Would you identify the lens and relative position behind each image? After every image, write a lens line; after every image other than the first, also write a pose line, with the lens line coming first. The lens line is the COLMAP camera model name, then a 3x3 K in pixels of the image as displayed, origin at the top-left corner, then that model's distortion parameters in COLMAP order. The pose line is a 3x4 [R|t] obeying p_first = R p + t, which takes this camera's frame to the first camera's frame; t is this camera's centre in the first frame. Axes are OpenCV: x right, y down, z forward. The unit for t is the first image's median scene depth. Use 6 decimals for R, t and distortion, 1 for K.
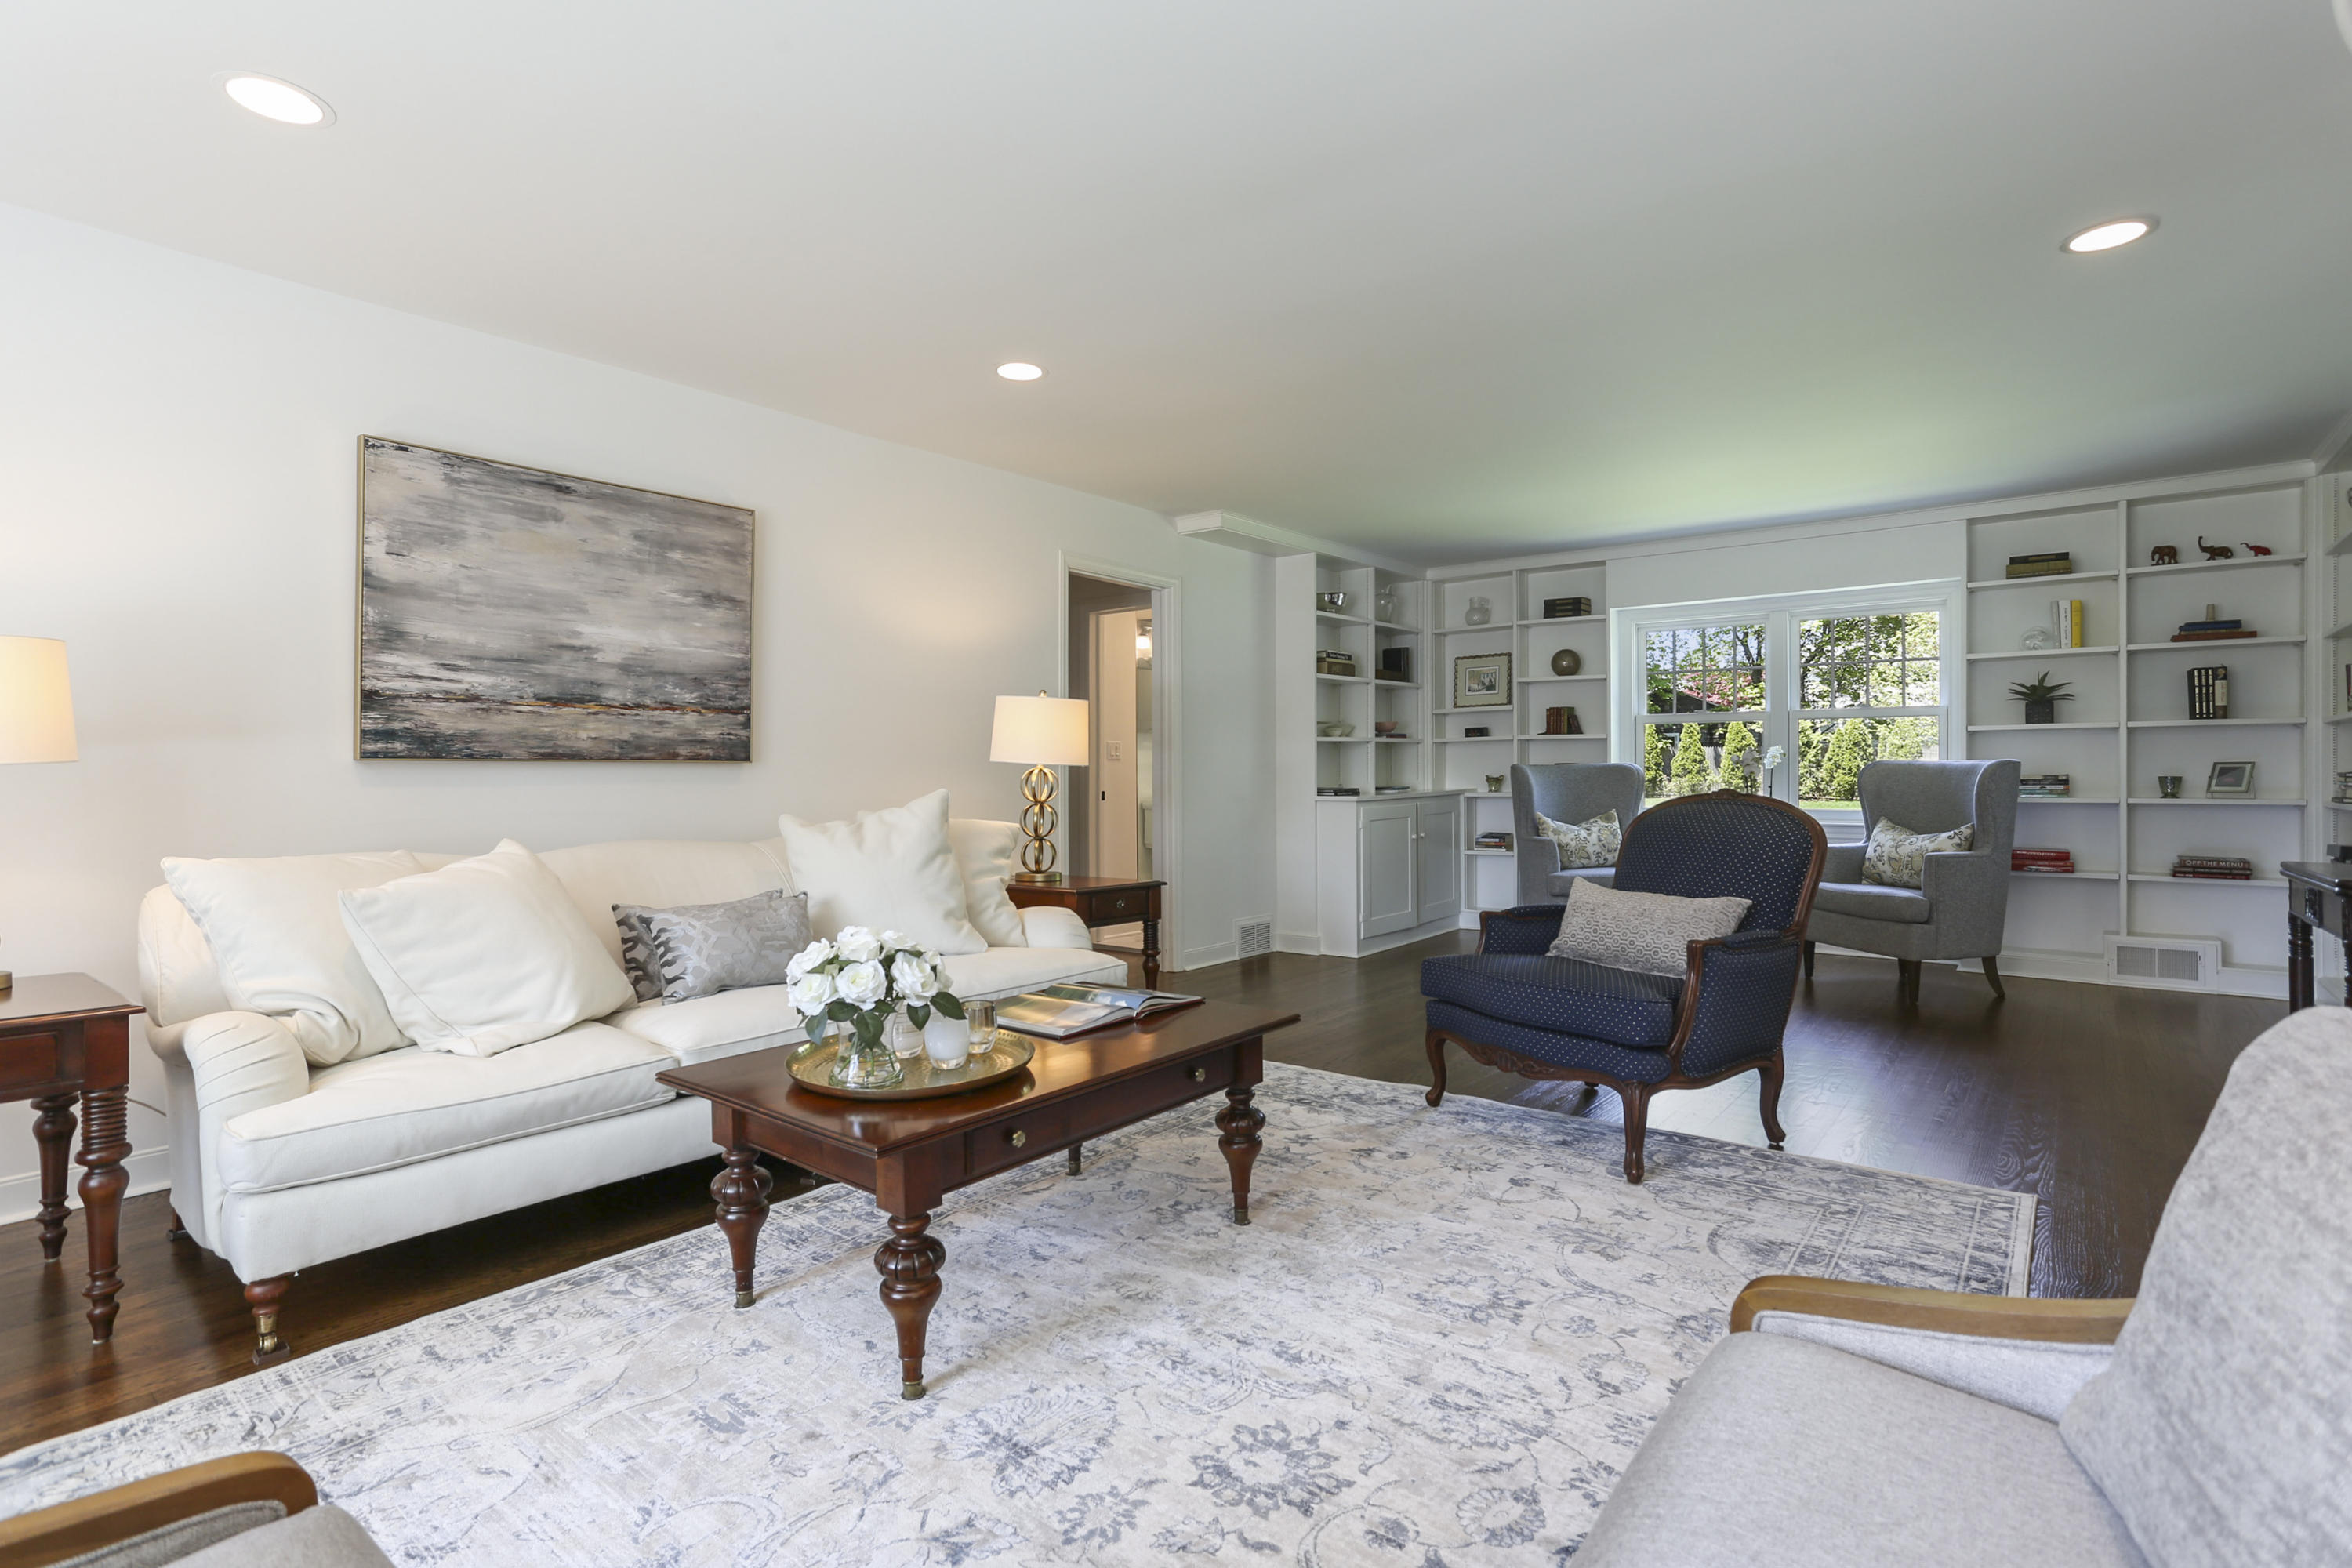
lens RADIAL K [[1143.5, 0, 1197.9], [0, 1143.5, 760.0], [0, 0, 1]] dist [-0.038747, 0.016955]
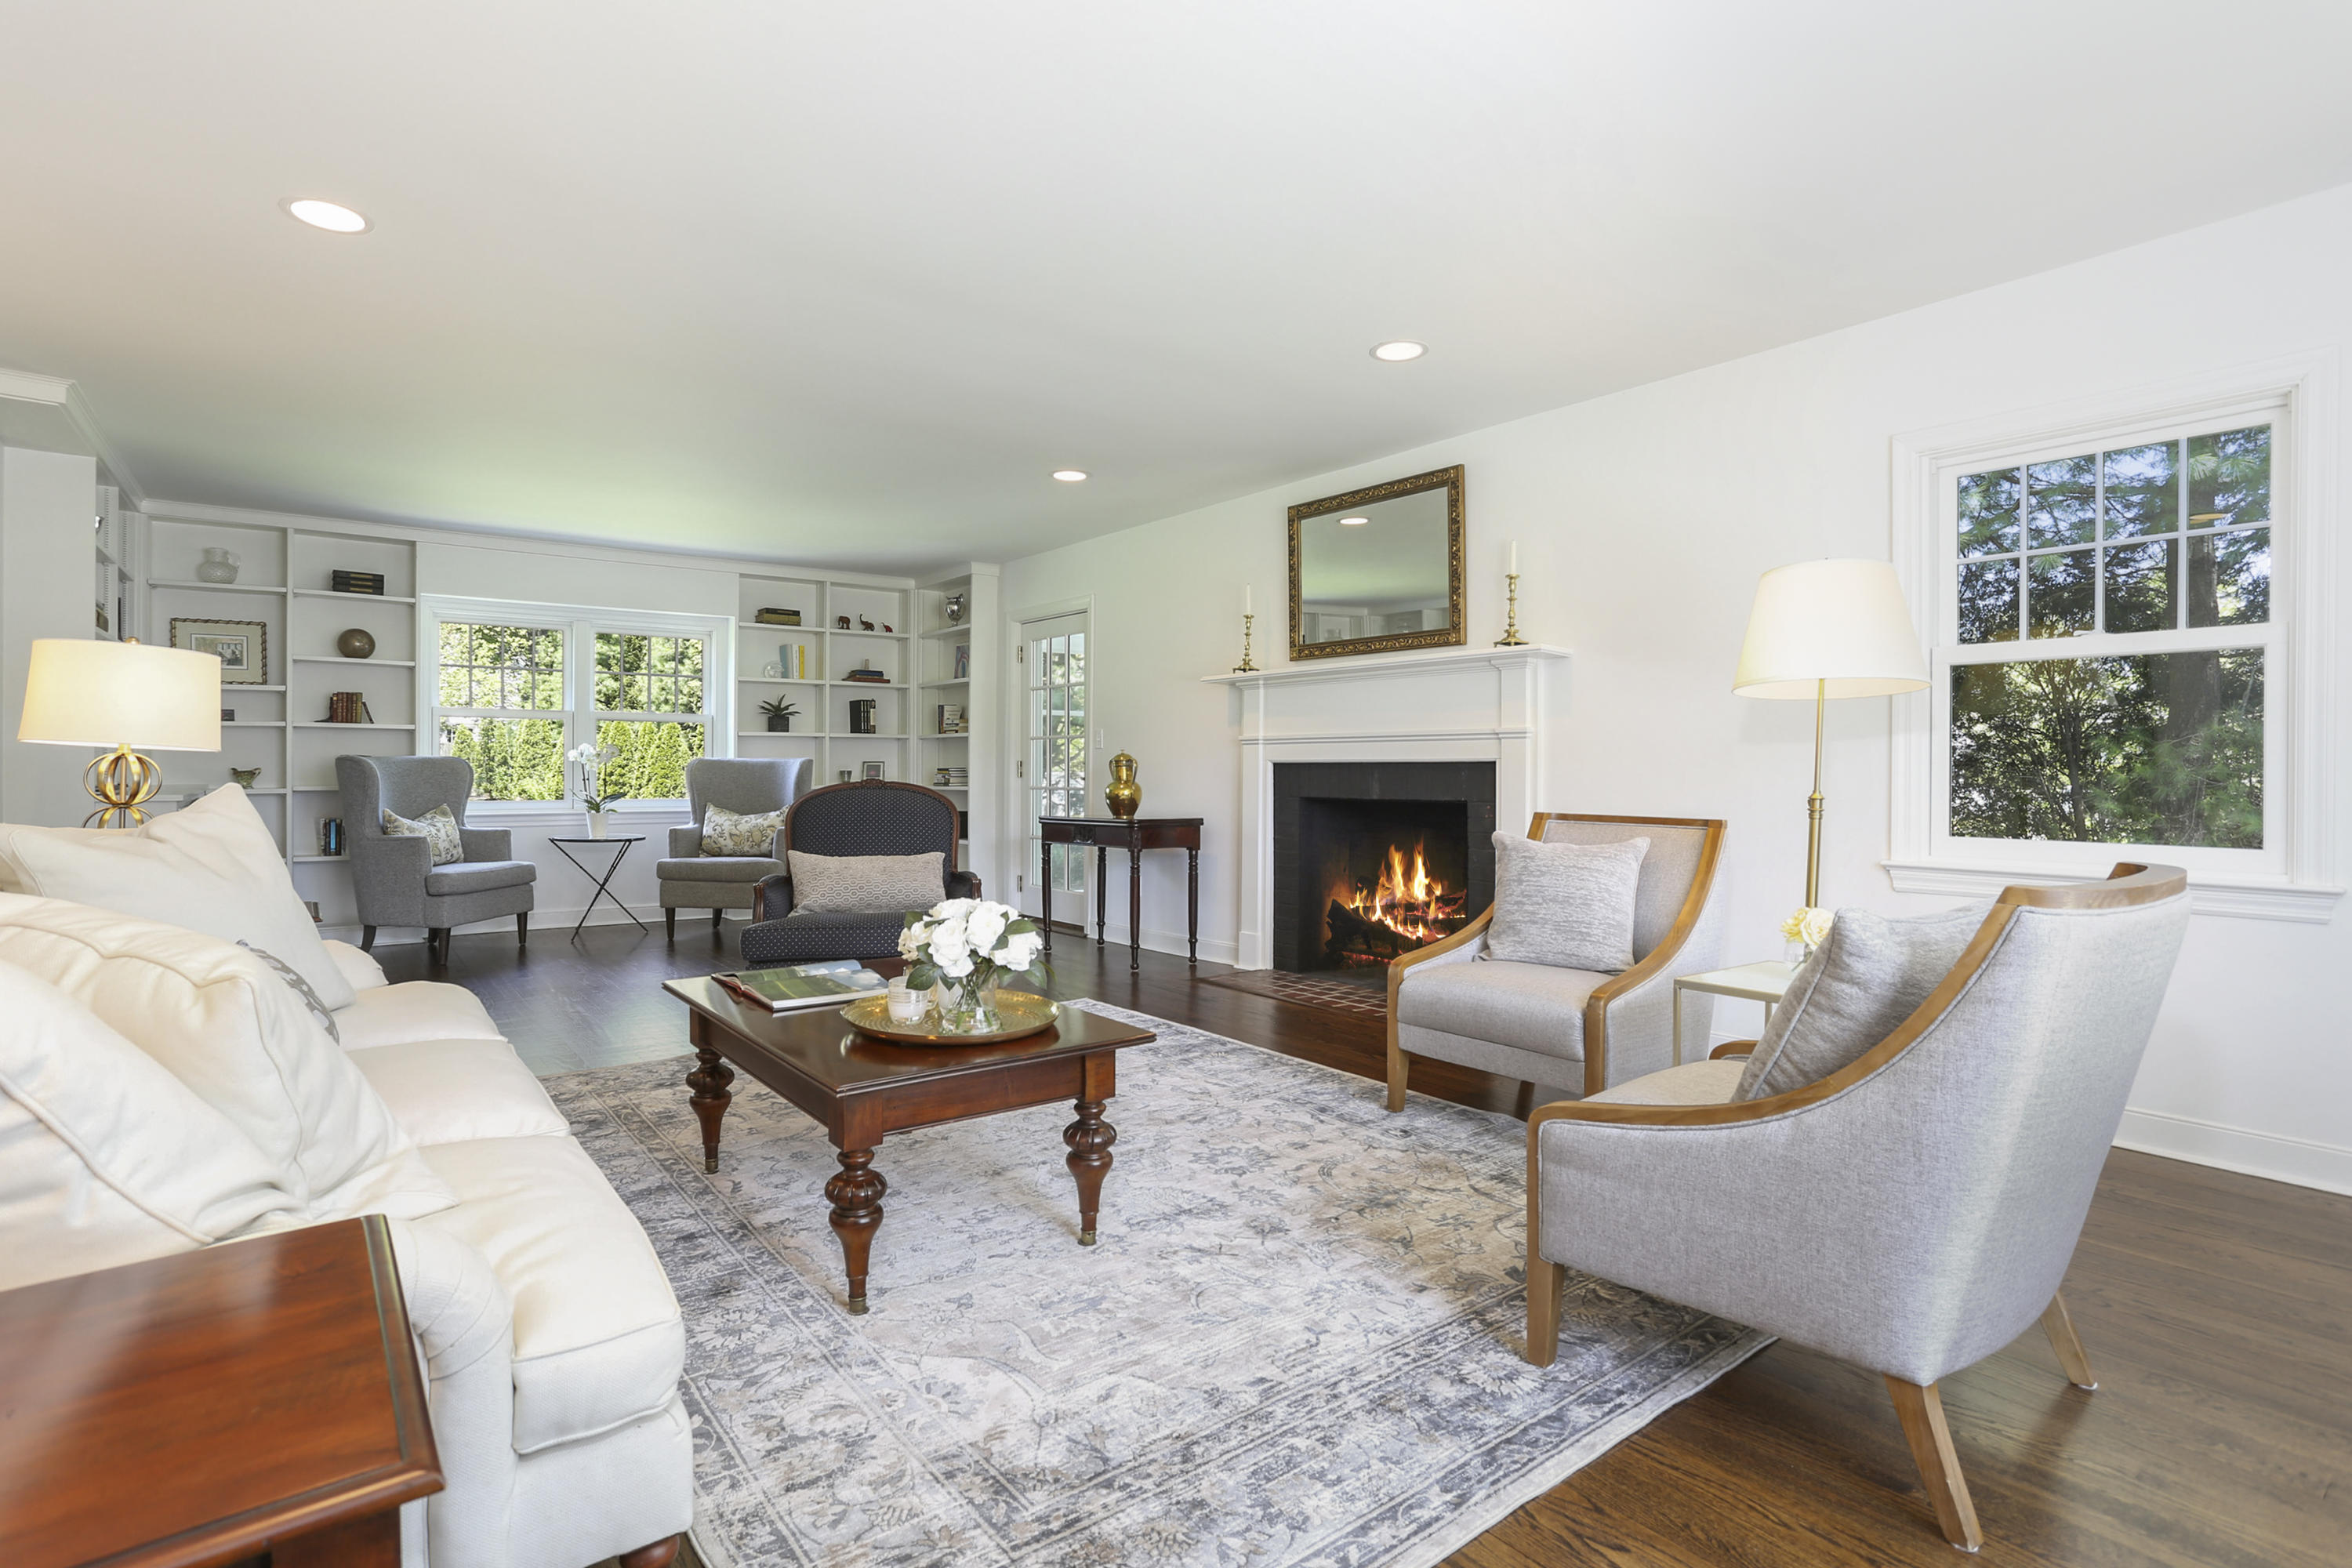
lens RADIAL K [[1143.5, 0, 1166.5], [0, 1143.5, 783.9], [0, 0, 1]] dist [-0.038747, 0.016955]
pose [[0.244993, -0.010898, 0.969464, -0.762768], [-0.015095, 0.999773, 0.015053, 0.004877], [-0.969407, -0.018322, 0.244773, 0.304762]]
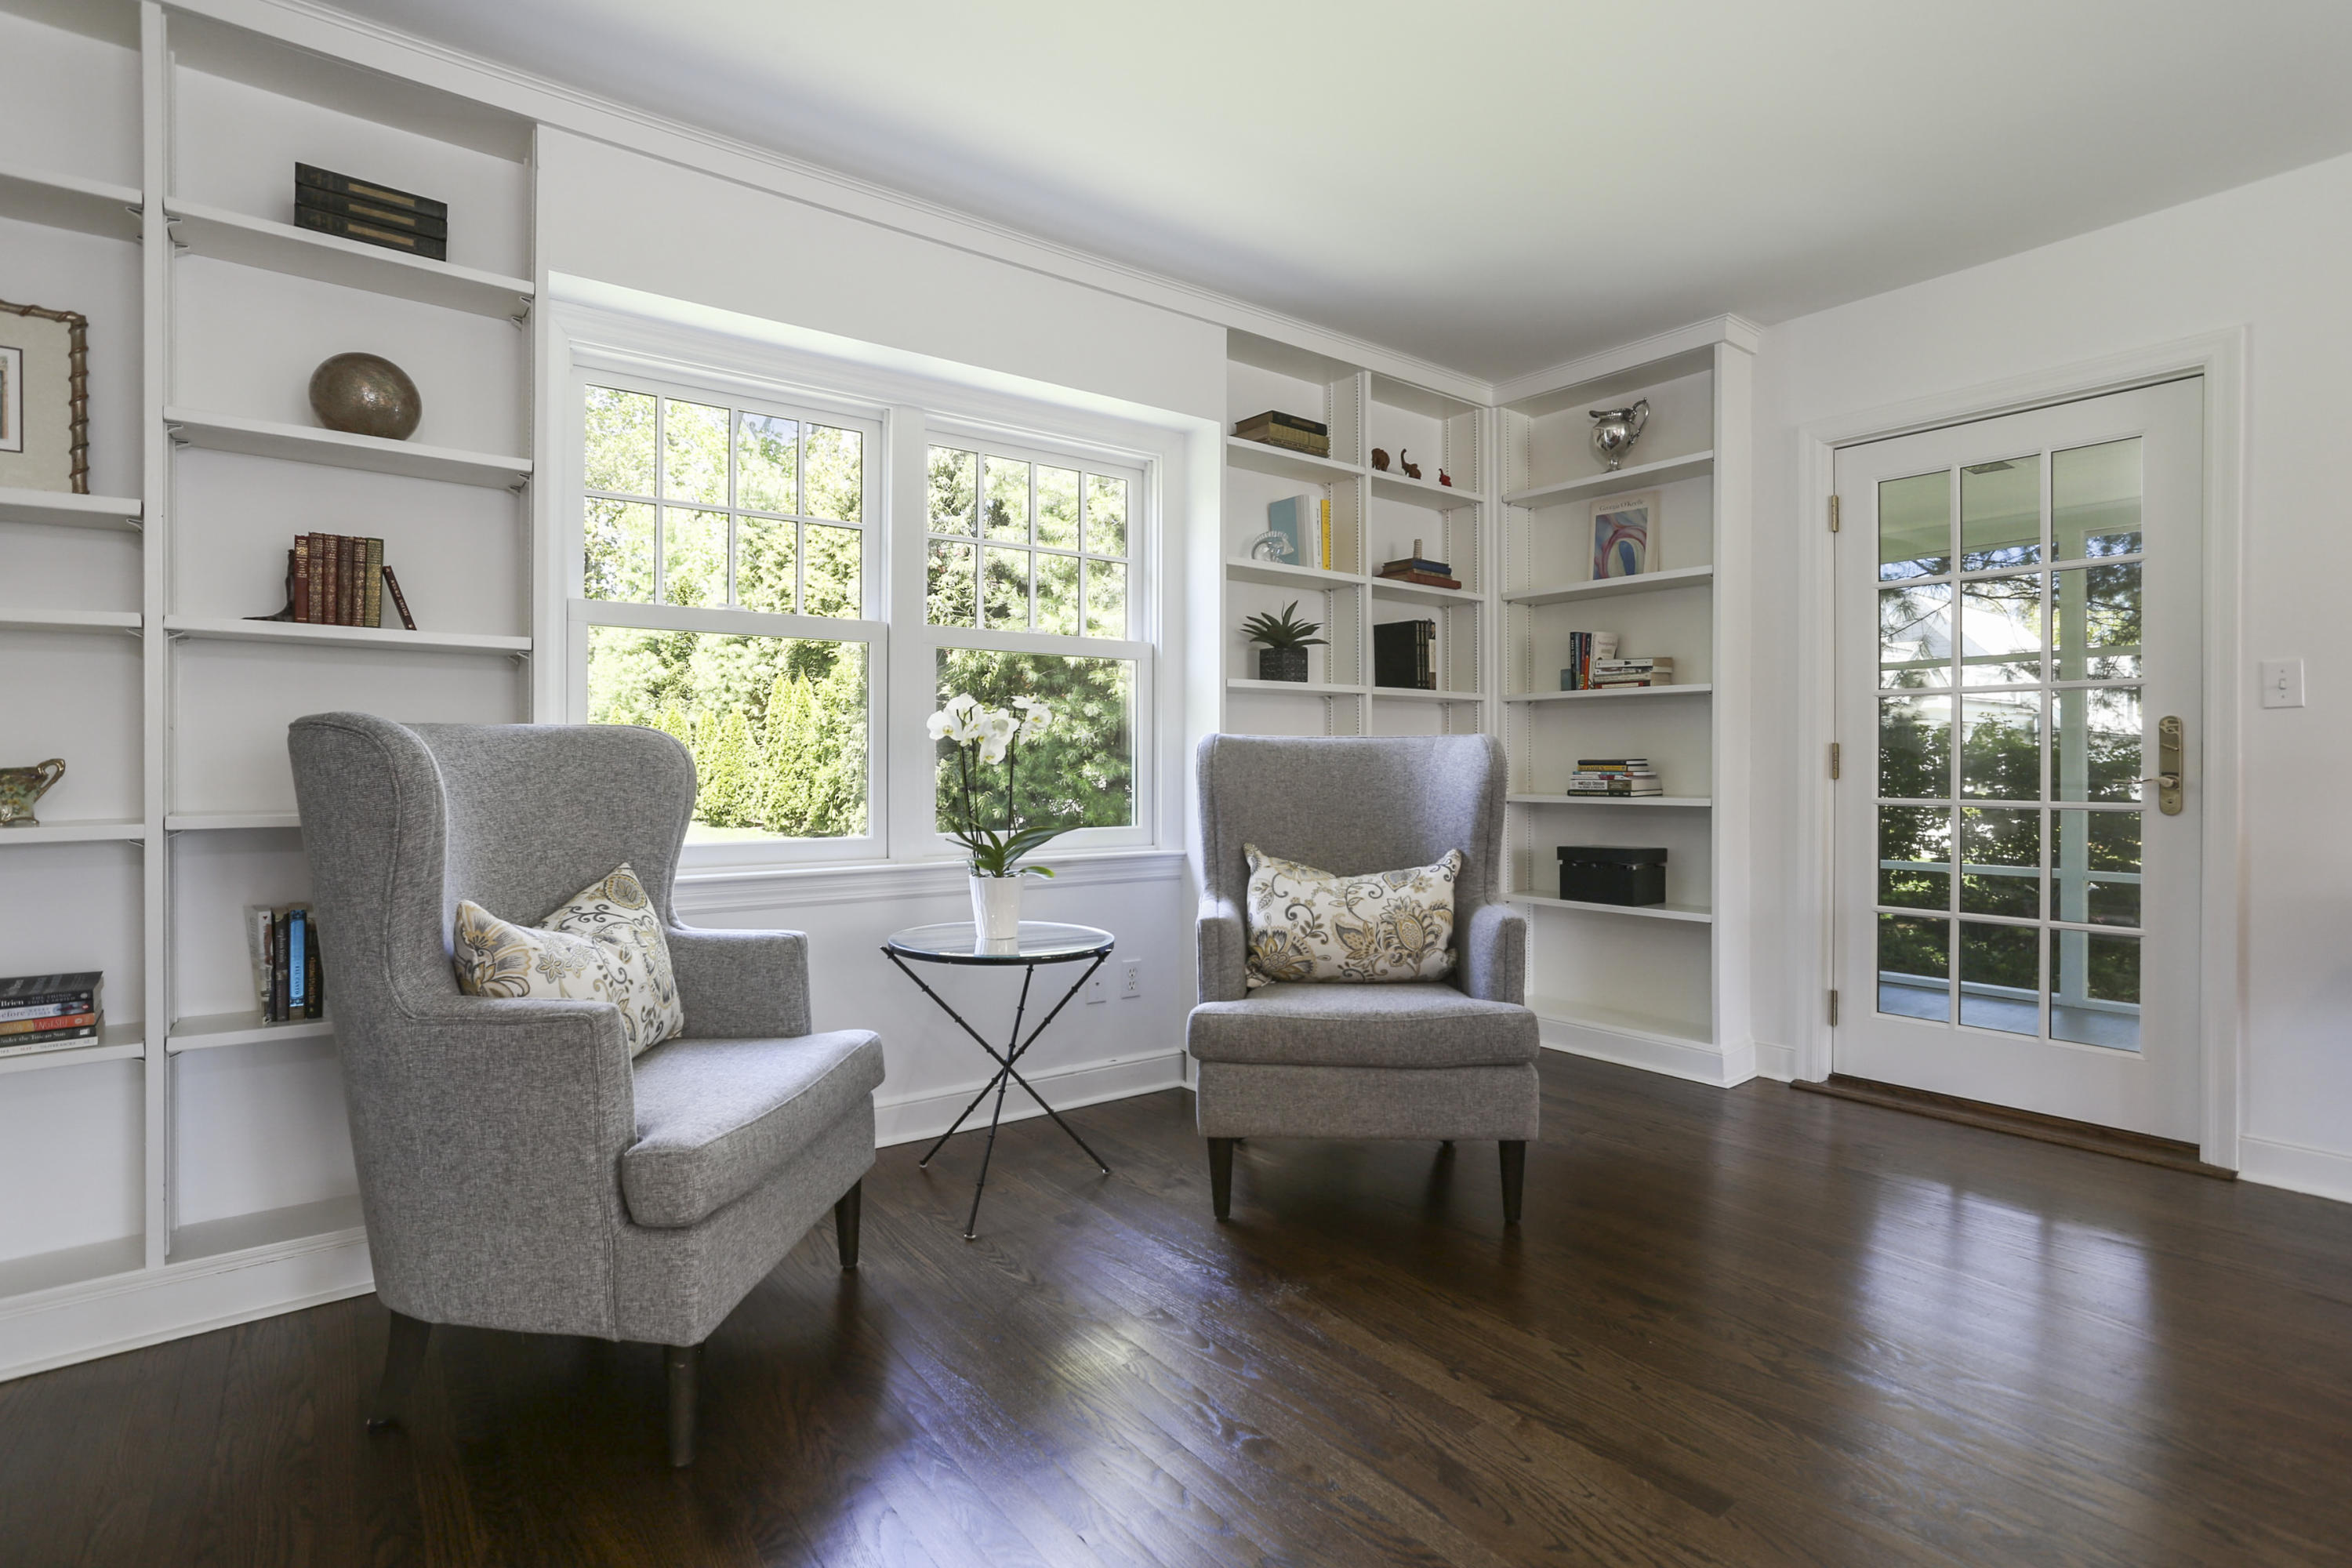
lens RADIAL K [[1143.5, 0, 1181.8], [0, 1143.5, 778.9], [0, 0, 1]] dist [-0.038747, 0.016955]
pose [[0.250152, -0.010619, 0.968148, 0.164034], [-0.013381, 0.999806, 0.014424, 0.021813], [-0.968114, -0.016562, 0.249962, 1.396151]]
